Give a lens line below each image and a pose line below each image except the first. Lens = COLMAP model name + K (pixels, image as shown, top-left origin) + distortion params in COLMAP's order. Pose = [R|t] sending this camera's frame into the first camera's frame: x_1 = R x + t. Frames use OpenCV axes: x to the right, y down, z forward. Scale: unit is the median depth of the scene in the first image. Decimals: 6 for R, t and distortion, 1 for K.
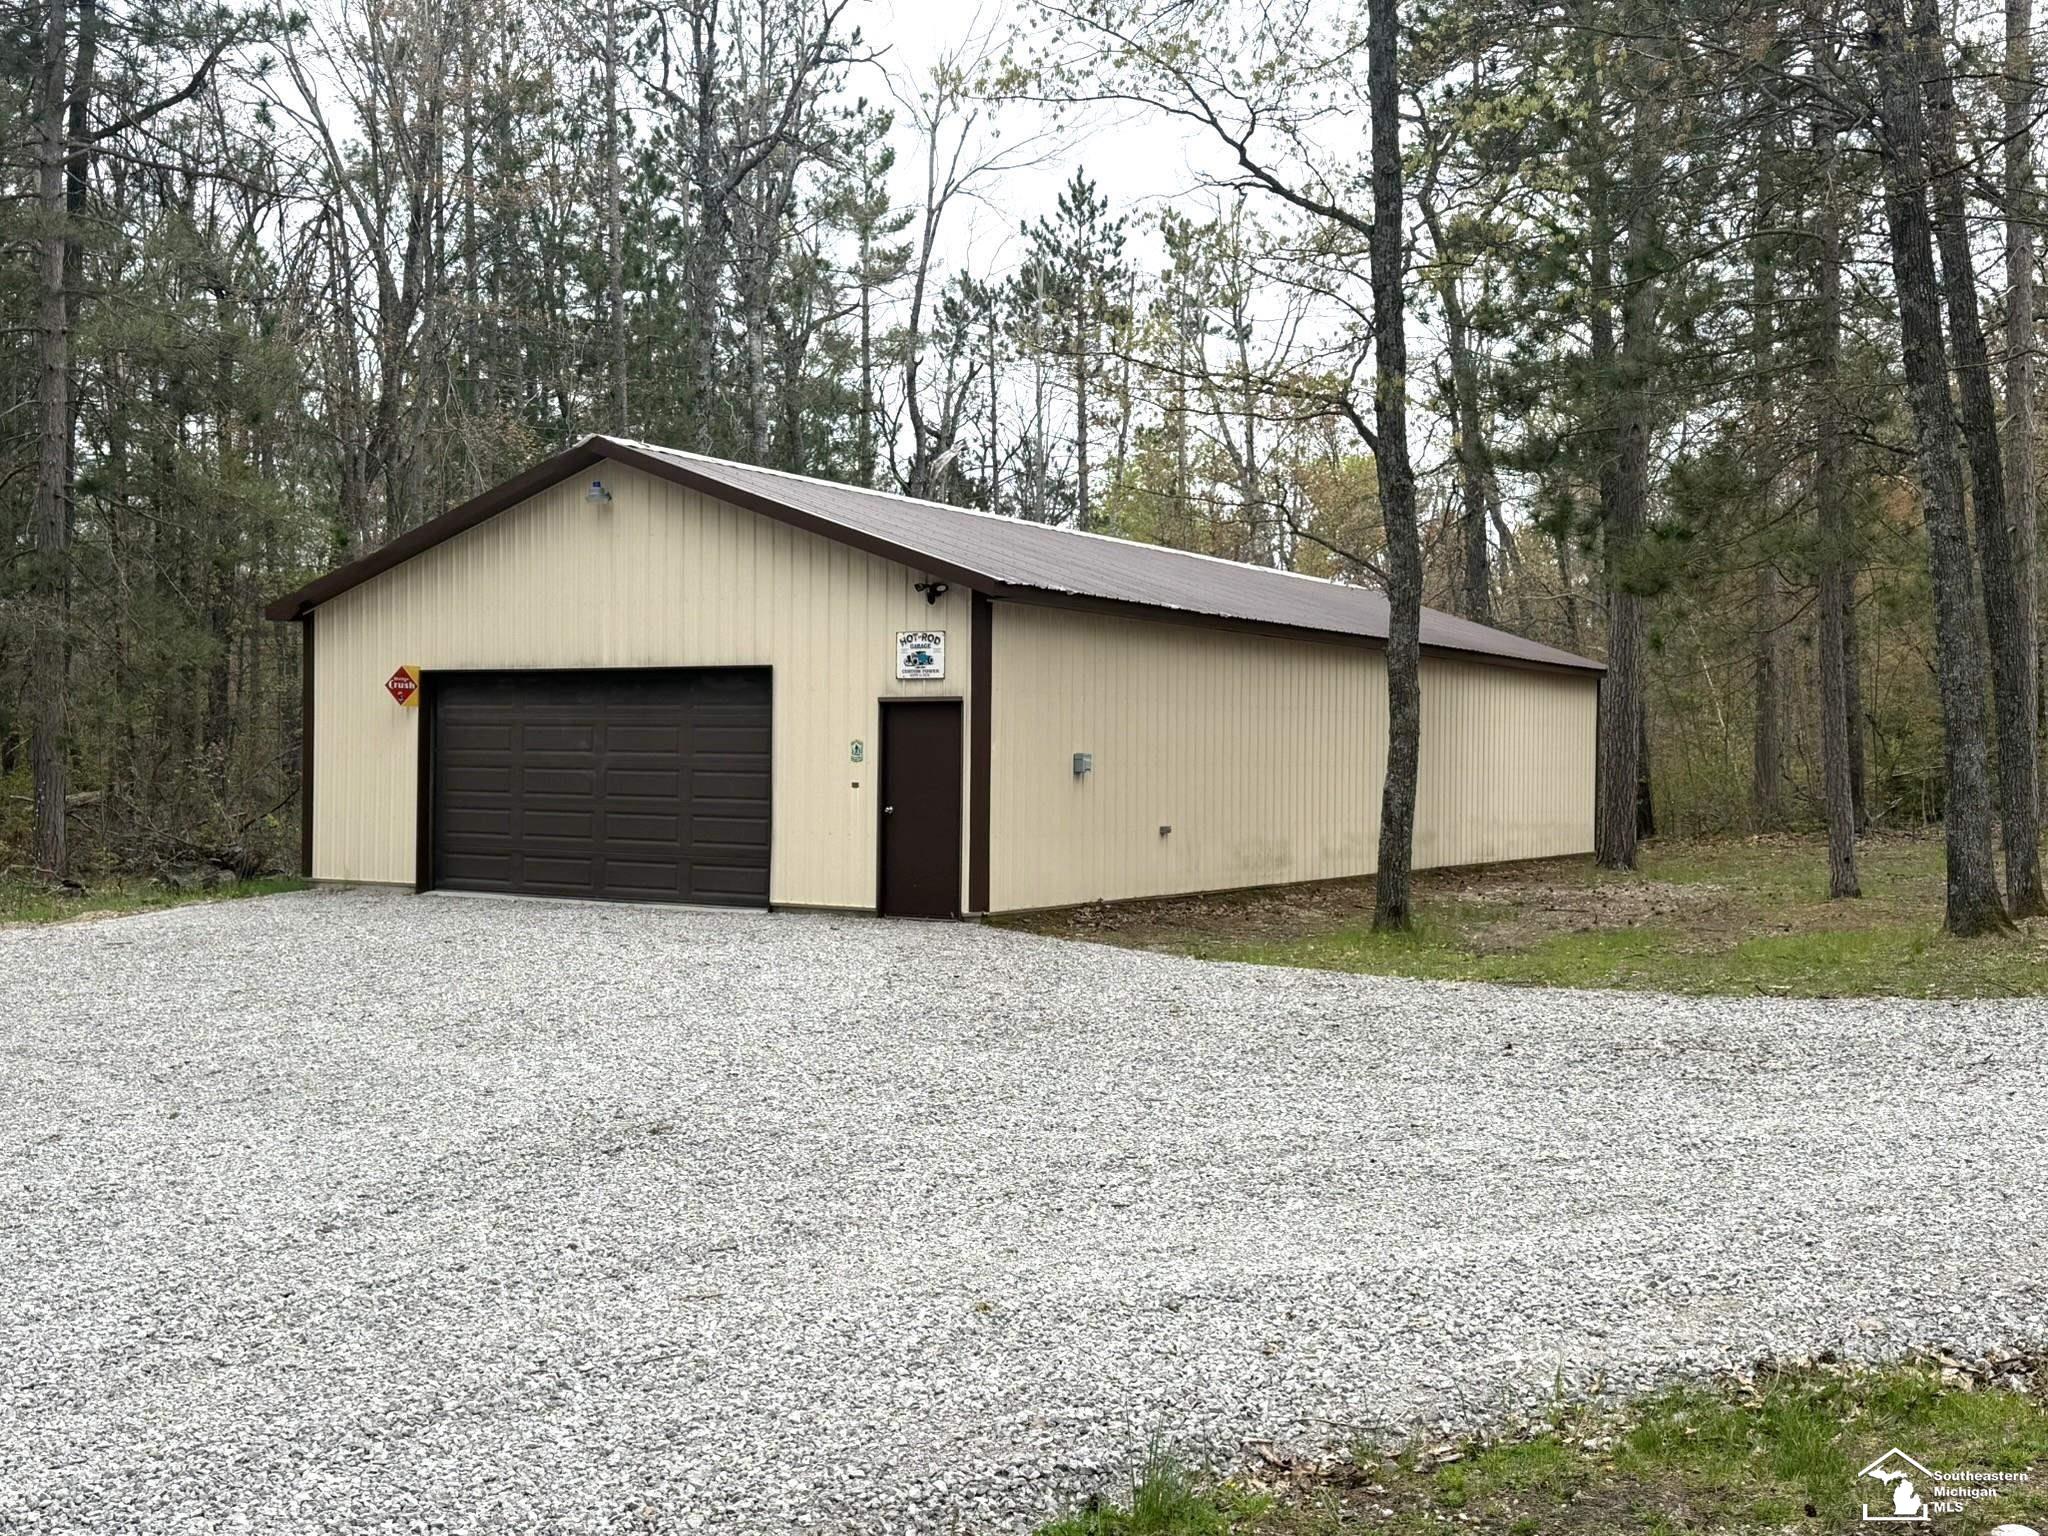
lens RADIAL K [[2169.0, 0, 1021.2], [0, 2169.0, 759.6], [0, 0, 1]] dist [0.111467, 0.000000]
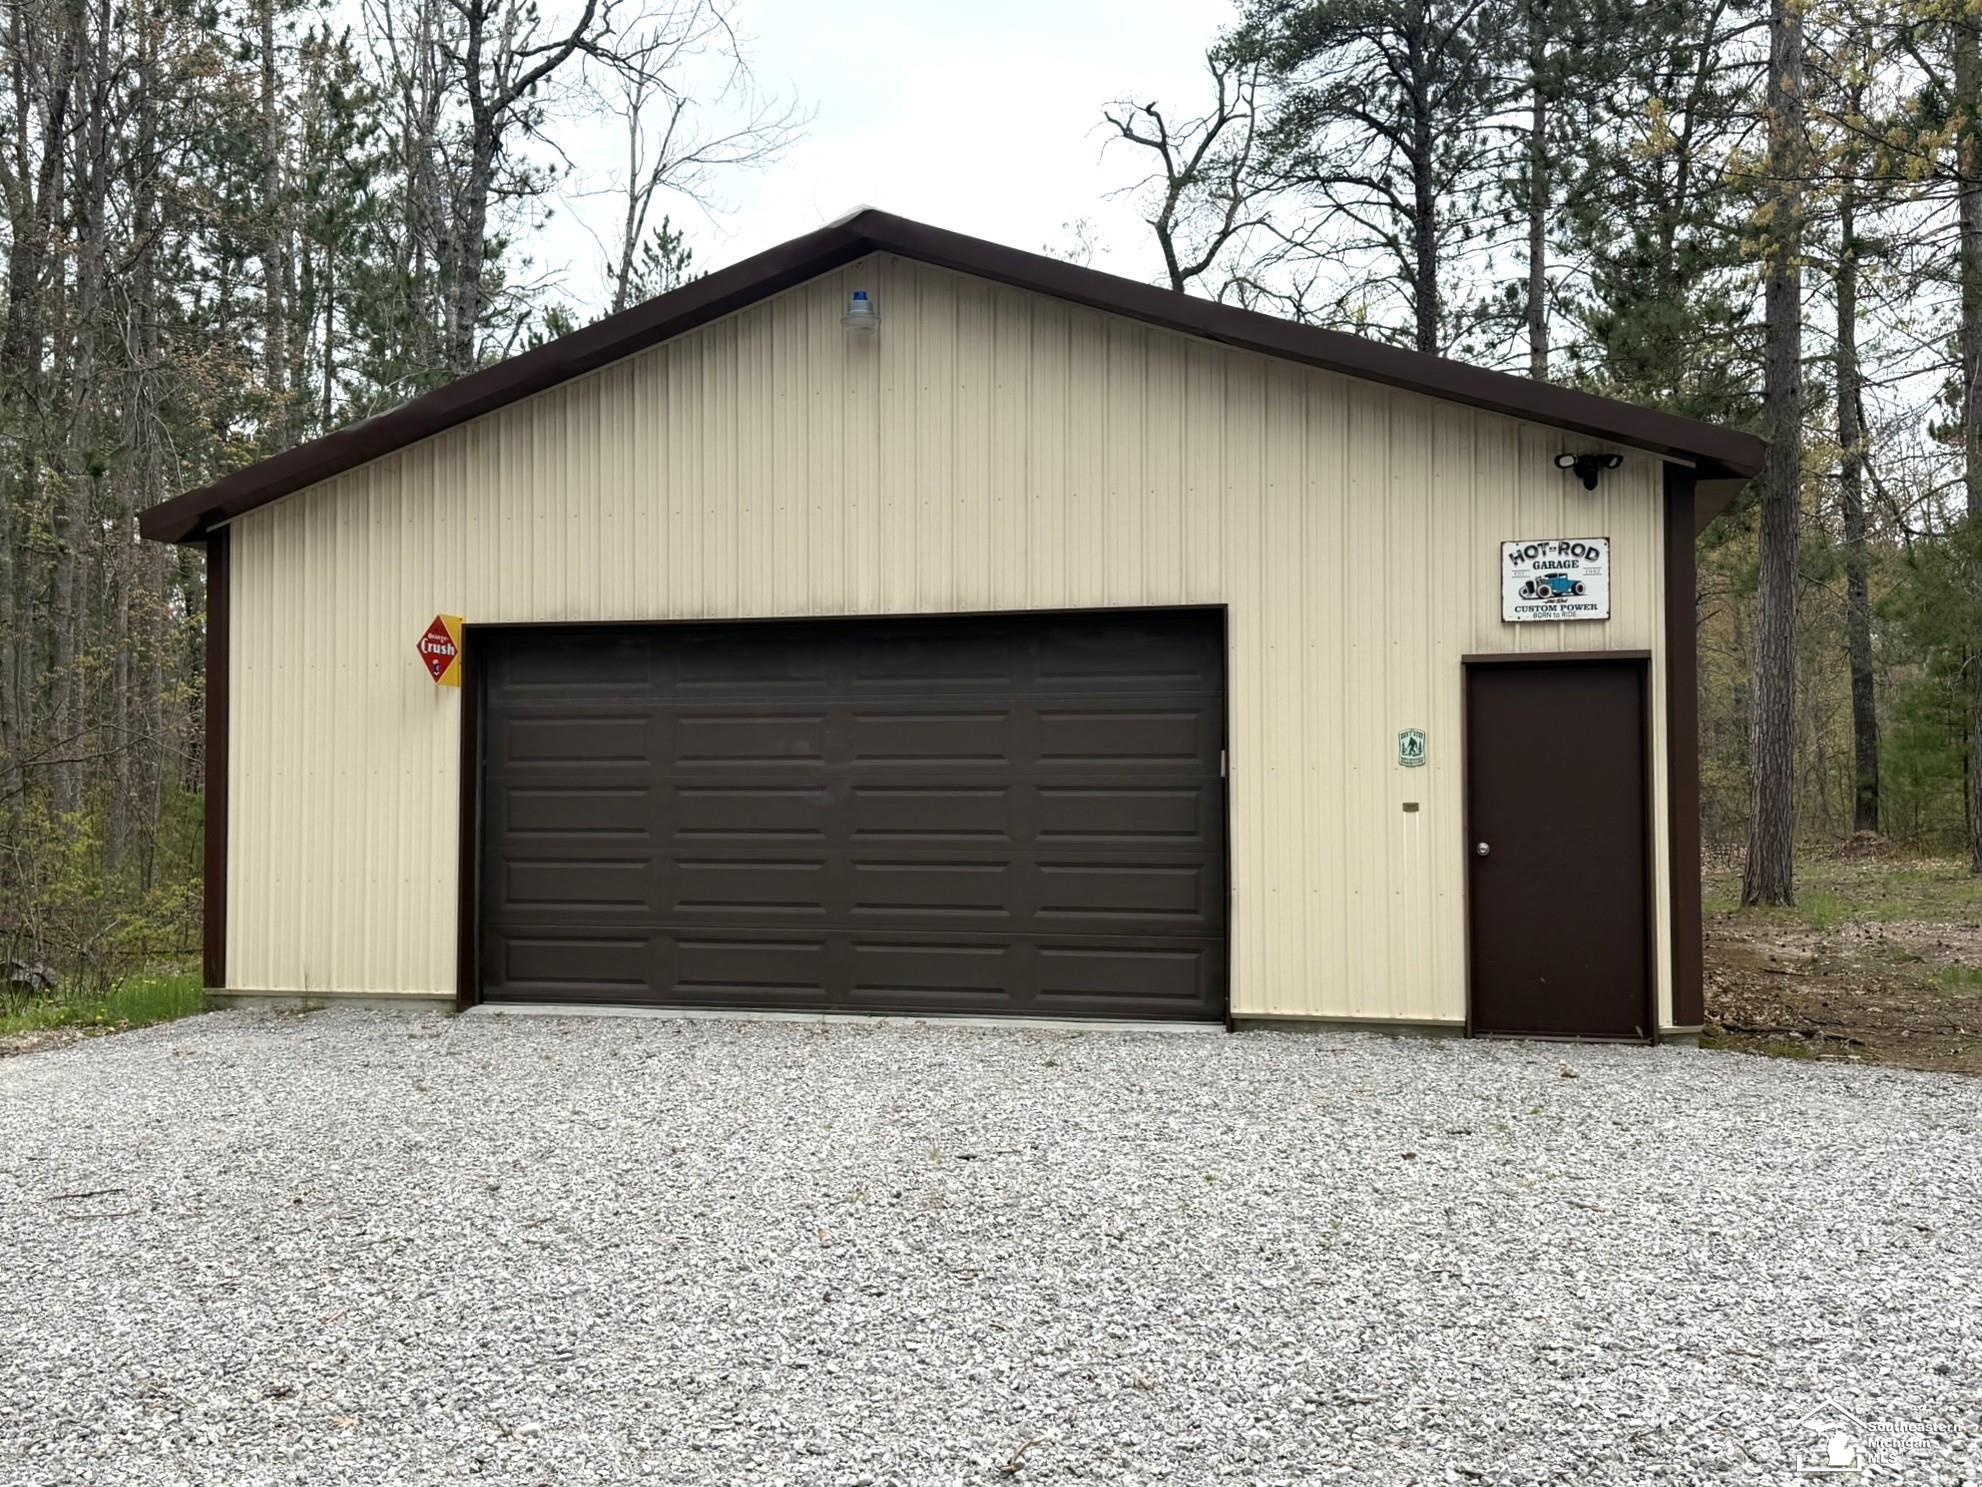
lens RADIAL K [[1809.9, 0, 990.8], [0, 1809.9, 760.8], [0, 0, 1]] dist [0.097164, 0.000000]
pose [[0.952590, -0.003496, 0.304236, -0.303756], [0.011165, 0.999662, -0.023473, 0.008720], [-0.304051, 0.025757, 0.952308, 0.524504]]
